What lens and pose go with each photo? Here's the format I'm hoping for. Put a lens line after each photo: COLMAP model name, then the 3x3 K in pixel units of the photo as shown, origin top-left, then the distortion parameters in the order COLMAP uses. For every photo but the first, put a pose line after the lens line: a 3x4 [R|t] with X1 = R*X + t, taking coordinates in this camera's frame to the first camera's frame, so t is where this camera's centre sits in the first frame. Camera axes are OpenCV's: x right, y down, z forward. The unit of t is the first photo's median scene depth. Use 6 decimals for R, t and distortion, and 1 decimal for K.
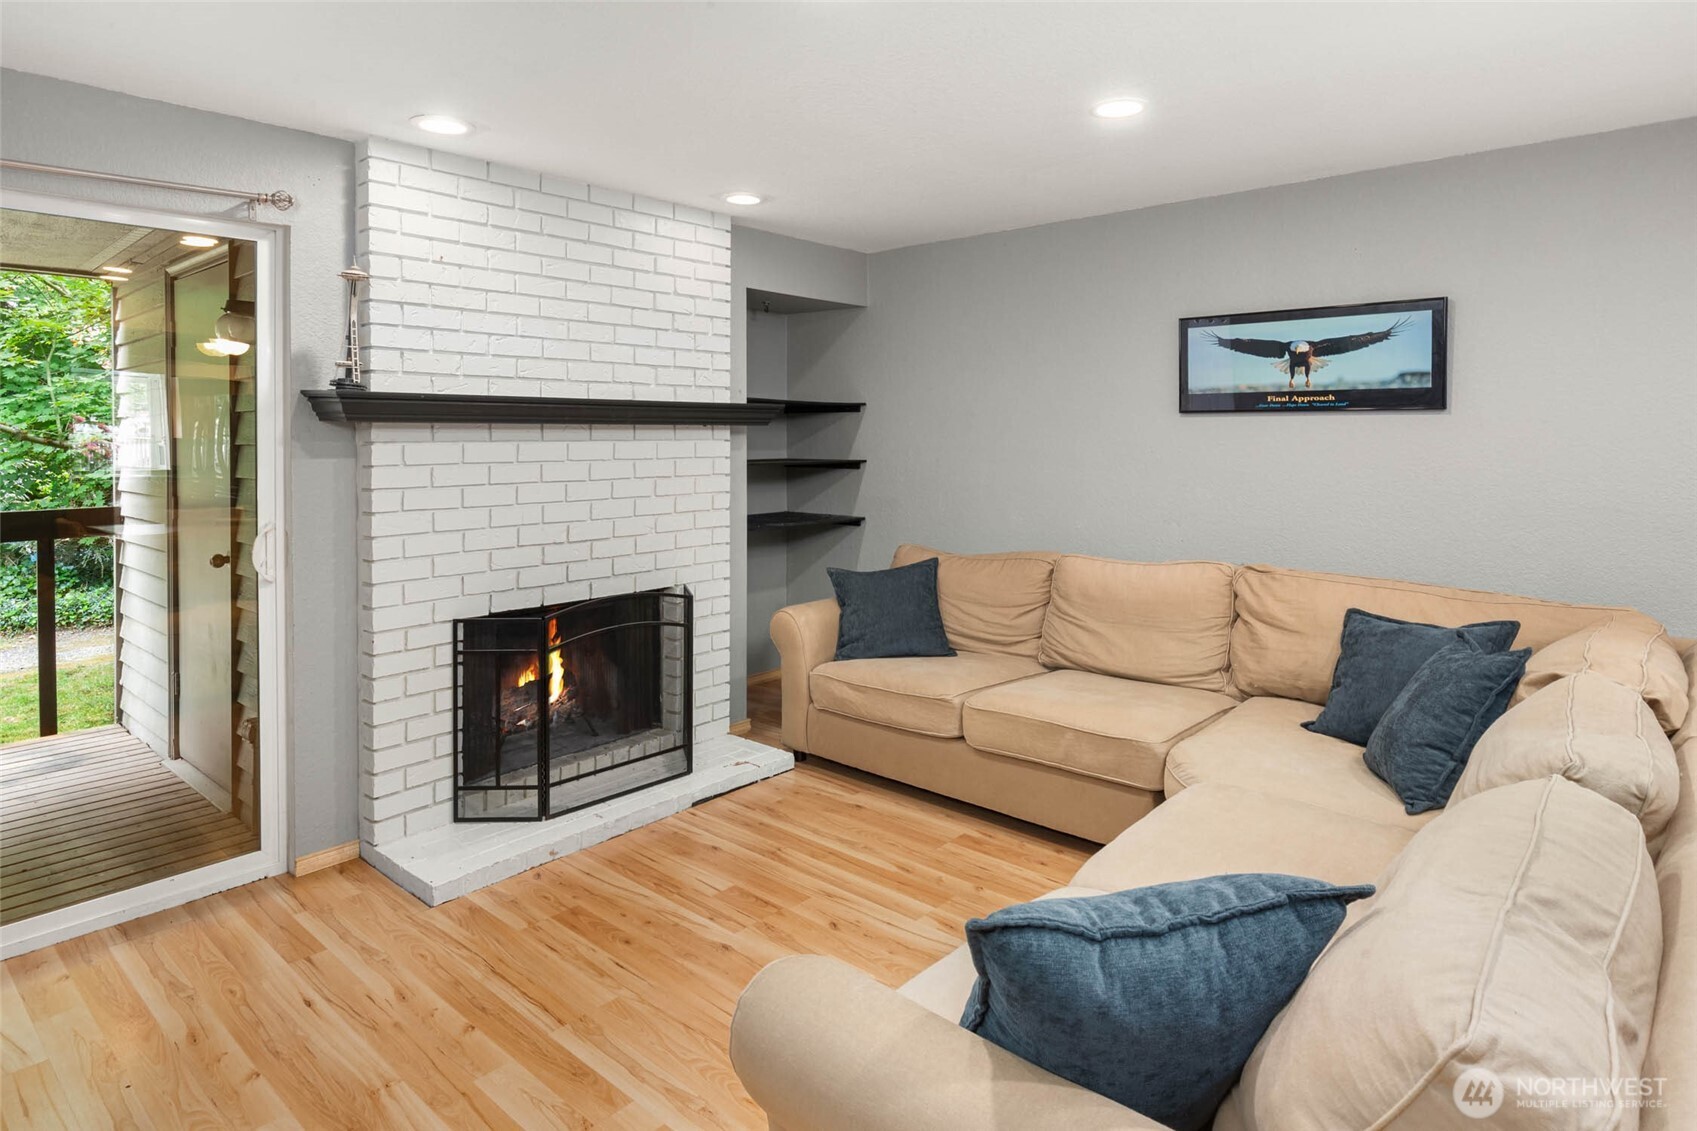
lens RADIAL K [[955.7, 0, 845.3], [0, 955.7, 444.7], [0, 0, 1]] dist [0.000356, 0.000375]
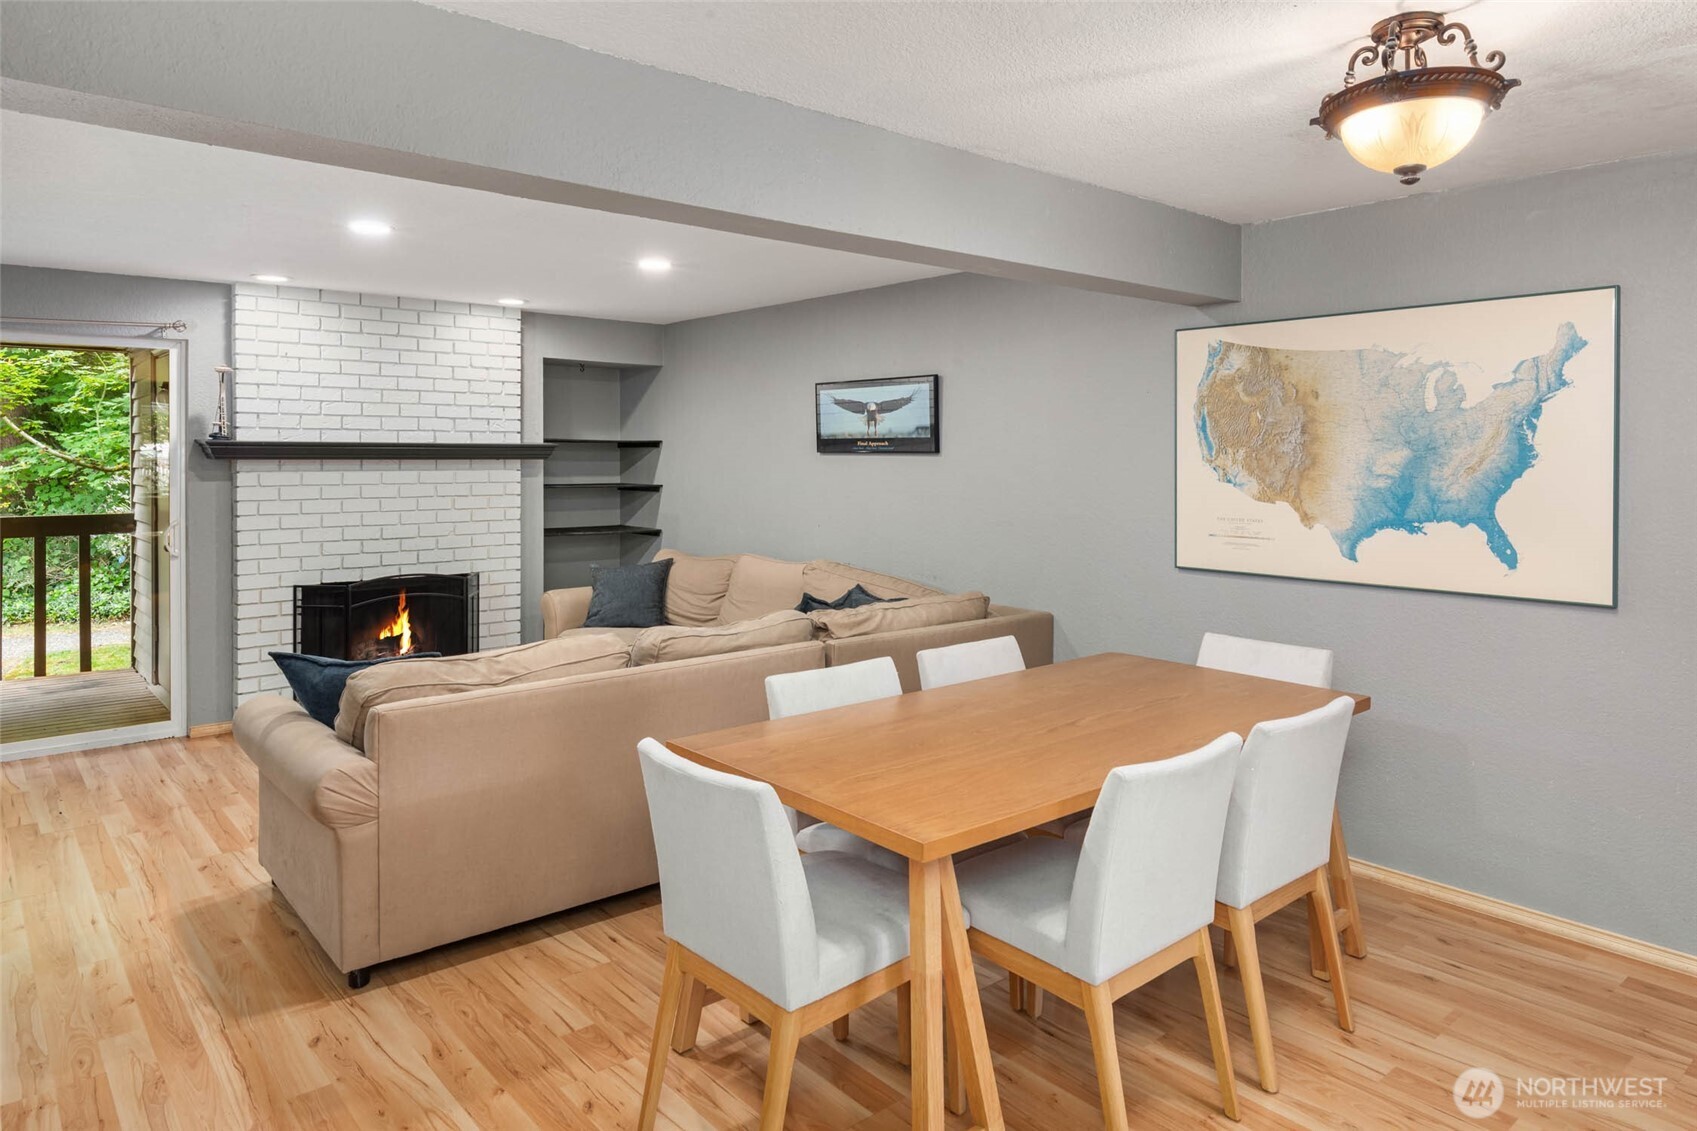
lens RADIAL K [[1066.8, 0, 850.7], [0, 1066.8, 467.2], [0, 0, 1]] dist [0.004028, -0.000351]
pose [[0.990180, 0.005936, -0.139675, 0.681597], [-0.005814, 0.999982, 0.001279, -0.016034], [0.139680, -0.000455, 0.990197, -0.556833]]
